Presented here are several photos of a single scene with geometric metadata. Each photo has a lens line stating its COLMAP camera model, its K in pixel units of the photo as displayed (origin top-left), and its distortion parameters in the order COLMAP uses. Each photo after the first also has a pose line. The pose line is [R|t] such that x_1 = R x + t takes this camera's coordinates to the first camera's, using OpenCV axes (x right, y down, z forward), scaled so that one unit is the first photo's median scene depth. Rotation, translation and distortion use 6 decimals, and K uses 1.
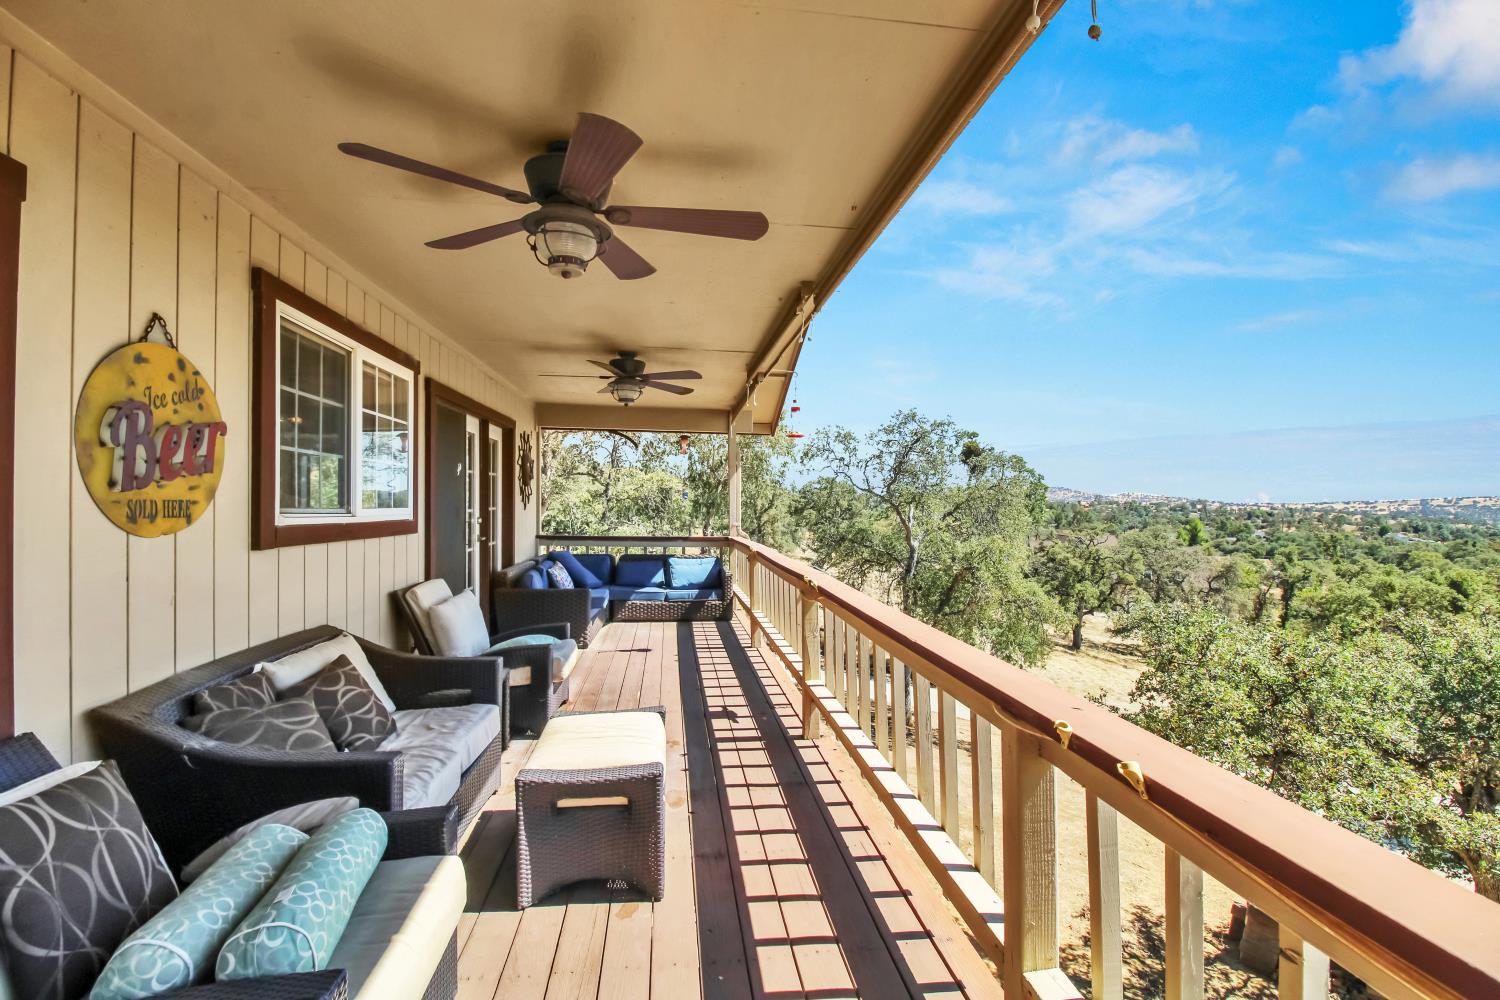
lens RADIAL K [[720.0, 0, 752.5], [0, 720.0, 493.4], [0, 0, 1]] dist [-0.001260, -0.012427]
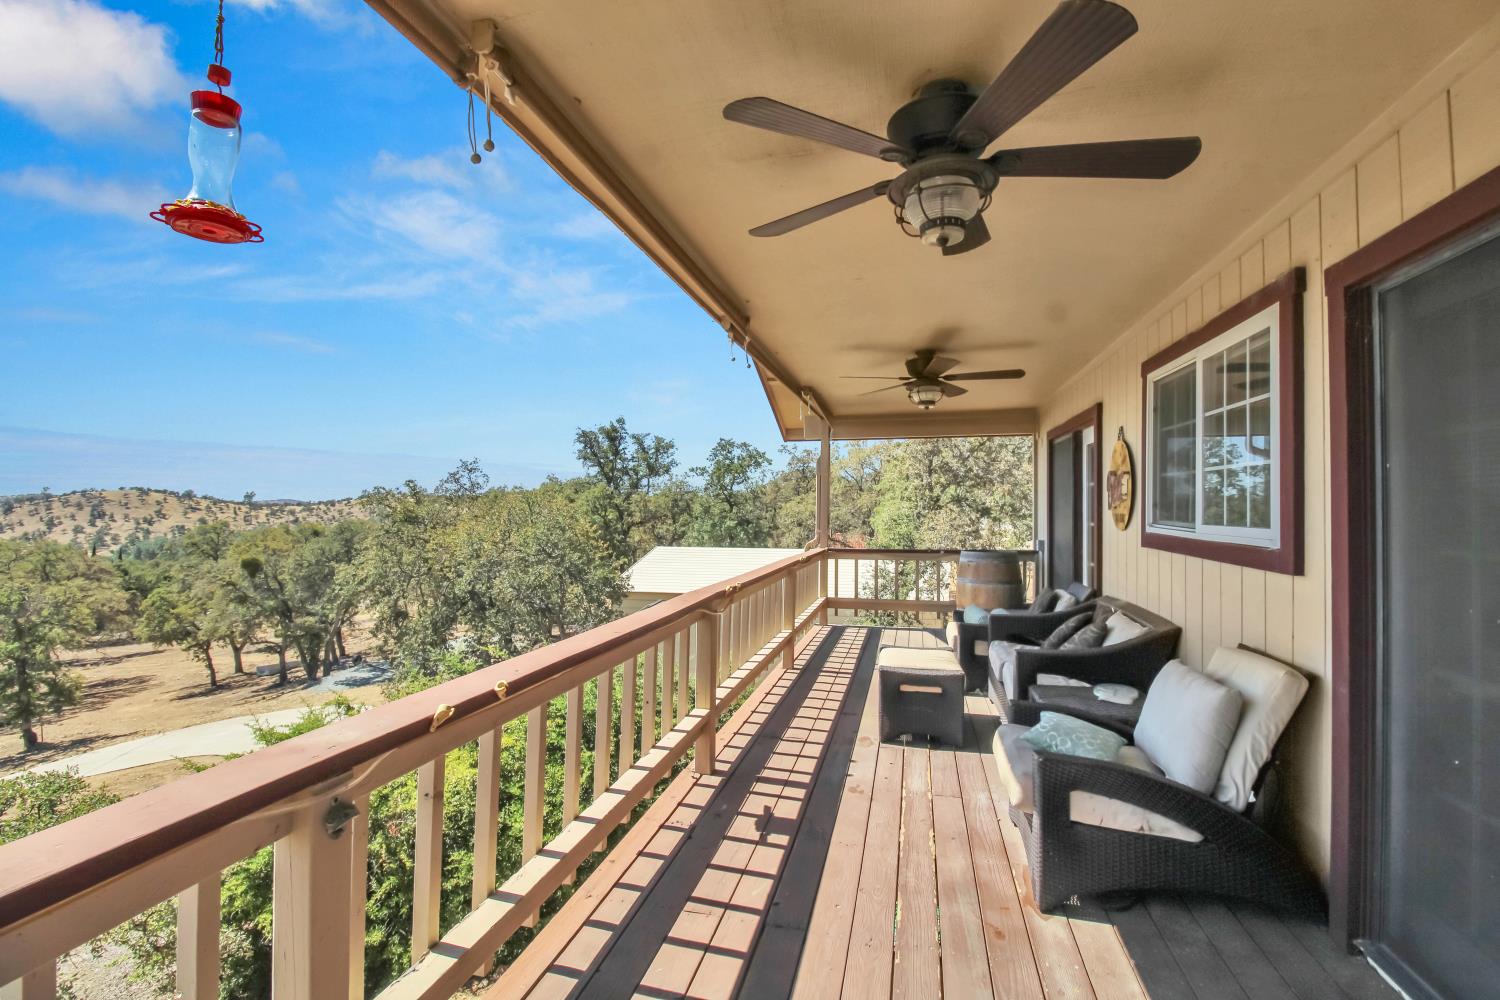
lens RADIAL K [[720.0, 0, 752.5], [0, 720.0, 493.4], [0, 0, 1]] dist [-0.001260, -0.012427]
pose [[-0.944040, 0.001972, 0.329825, -0.260880], [-0.009795, 0.999373, -0.034012, 0.019434], [-0.329685, -0.035340, -0.943429, 1.760912]]
